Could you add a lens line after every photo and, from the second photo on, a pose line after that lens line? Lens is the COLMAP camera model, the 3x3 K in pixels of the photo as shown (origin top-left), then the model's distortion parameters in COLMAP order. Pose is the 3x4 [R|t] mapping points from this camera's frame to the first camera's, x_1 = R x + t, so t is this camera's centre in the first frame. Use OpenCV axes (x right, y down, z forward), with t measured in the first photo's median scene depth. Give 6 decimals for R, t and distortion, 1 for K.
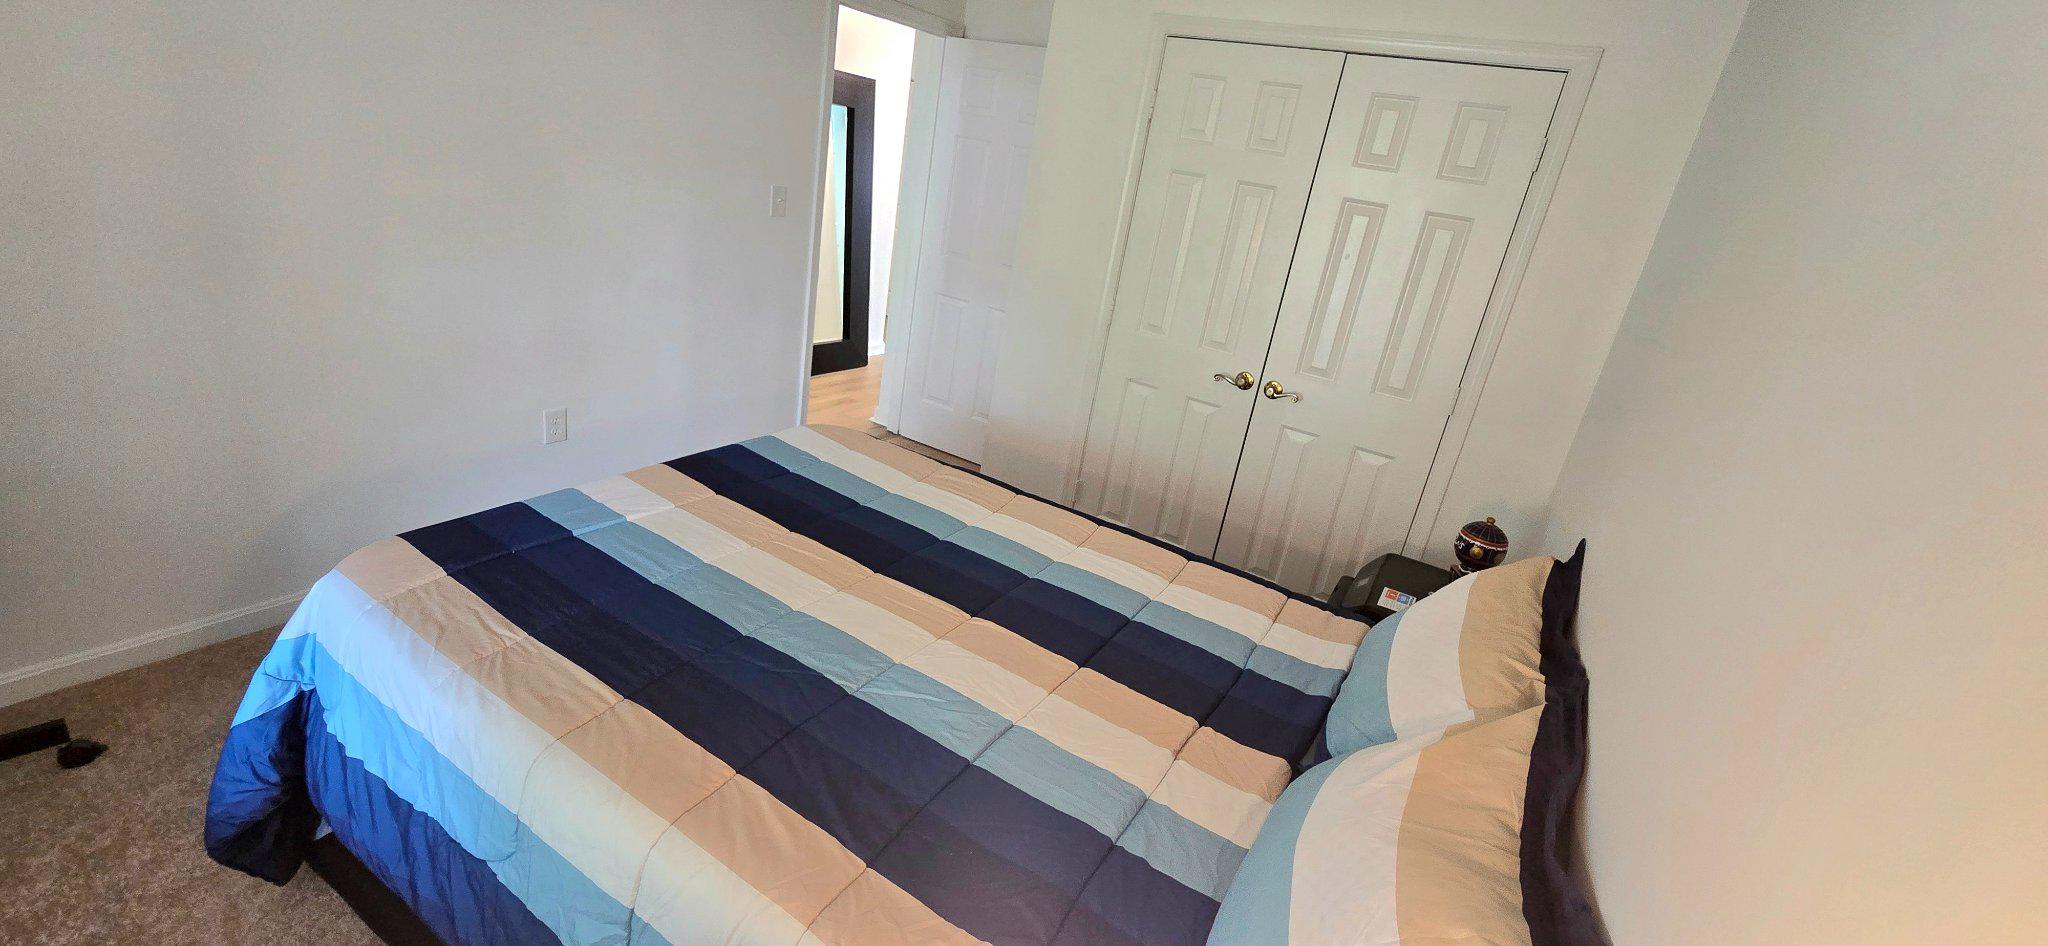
lens RADIAL K [[839.8, 0, 1018.3], [0, 839.8, 445.8], [0, 0, 1]] dist [-0.002243, 0.000611]
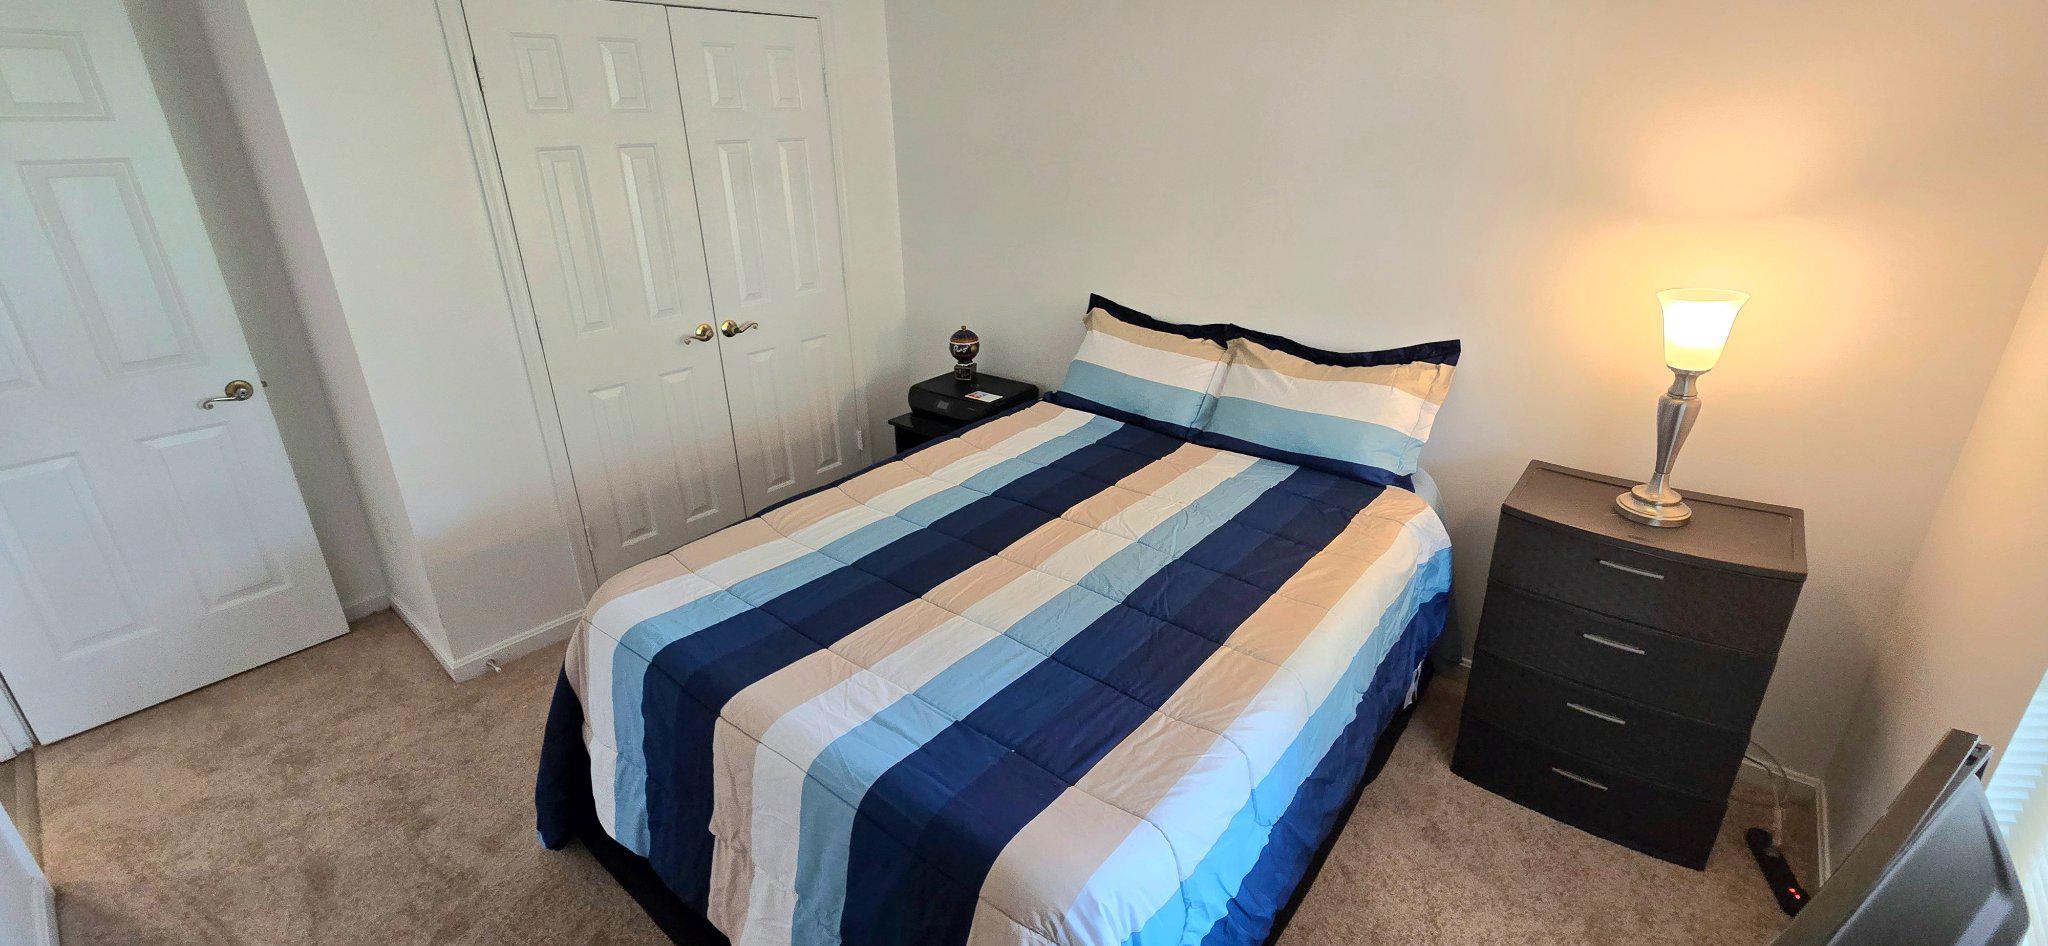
lens RADIAL K [[839.8, 0, 1018.3], [0, 839.8, 445.8], [0, 0, 1]] dist [-0.002243, 0.000611]
pose [[0.155872, -0.502770, 0.850251, -0.915641], [0.369621, 0.827925, 0.421807, -0.376718], [-0.916015, 0.248523, 0.314885, 0.516034]]
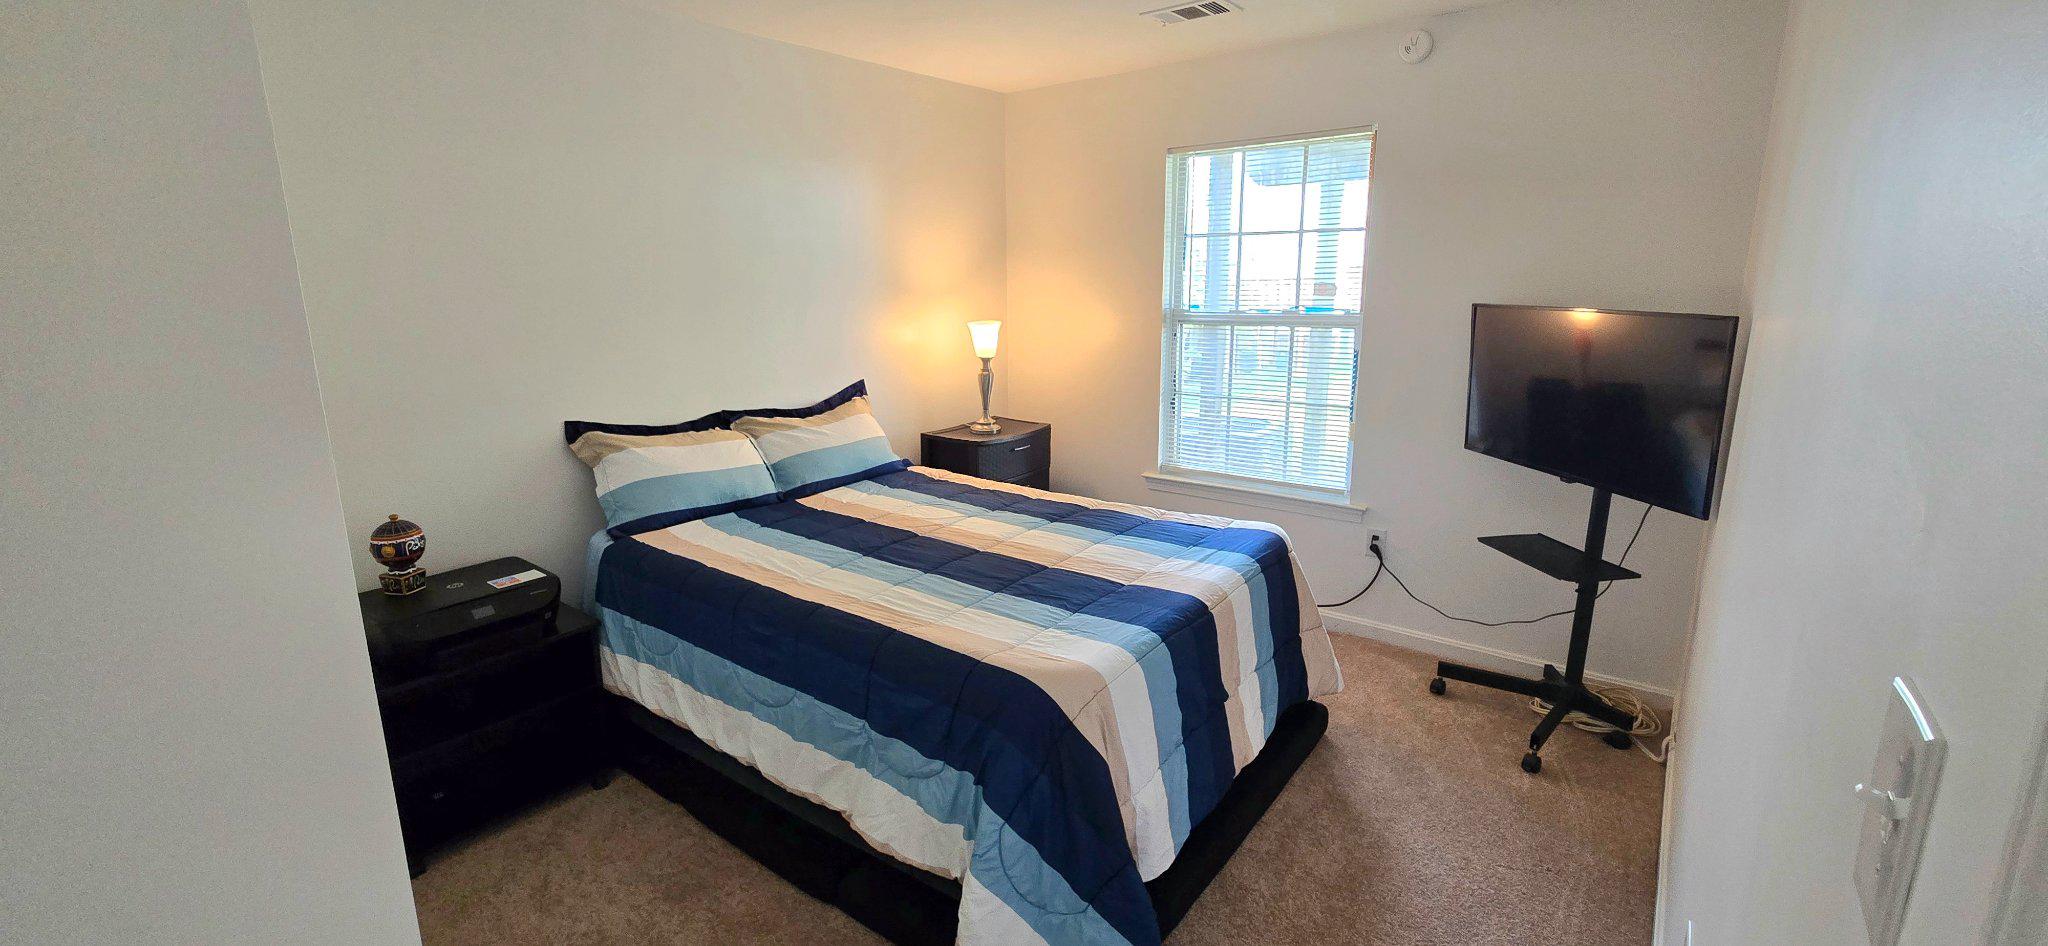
lens RADIAL K [[839.8, 0, 1018.3], [0, 839.8, 445.8], [0, 0, 1]] dist [-0.002243, 0.000611]
pose [[-0.981820, -0.159135, 0.103473, -0.298298], [-0.083206, 0.850766, 0.518916, -0.623135], [-0.170609, 0.500872, -0.848540, 1.824779]]
